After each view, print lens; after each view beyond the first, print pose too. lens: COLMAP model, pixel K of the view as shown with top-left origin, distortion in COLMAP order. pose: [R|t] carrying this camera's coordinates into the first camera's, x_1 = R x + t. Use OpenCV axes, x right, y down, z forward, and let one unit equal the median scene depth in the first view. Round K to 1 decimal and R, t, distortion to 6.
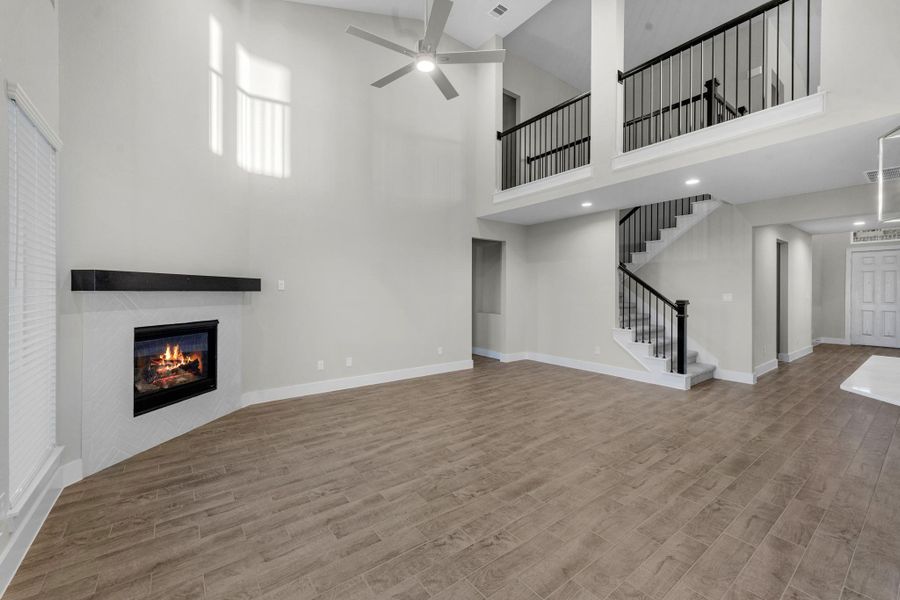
lens RADIAL K [[363.1, 0, 448.6], [0, 363.1, 293.3], [0, 0, 1]] dist [-0.000767, -0.000247]
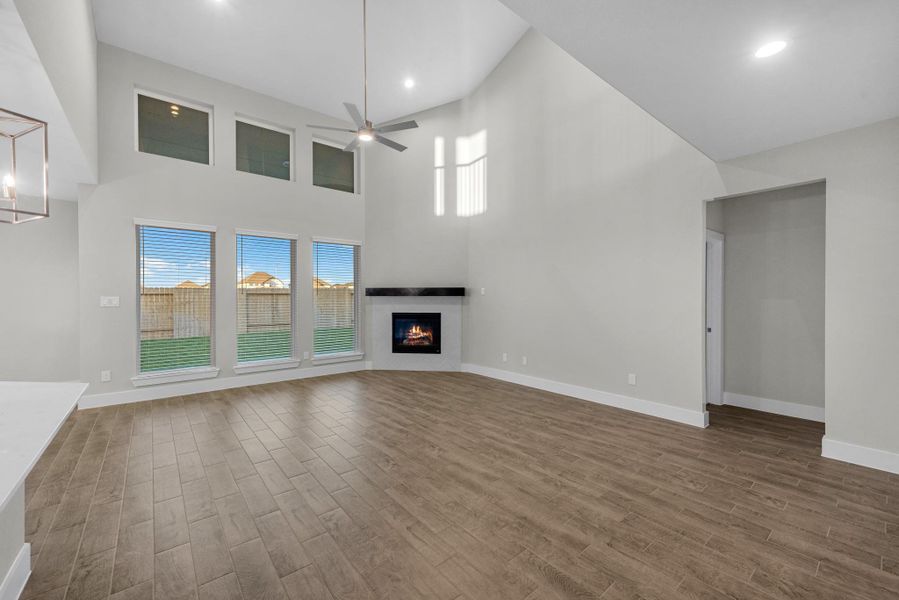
lens RADIAL K [[363.7, 0, 449.5], [0, 363.7, 300.0], [0, 0, 1]] dist [0.001923, 0.000207]
pose [[0.040715, 0.006561, -0.999149, 1.037463], [-0.001806, 0.999977, 0.006493, 0.001125], [0.999169, 0.001540, 0.040726, 0.952362]]
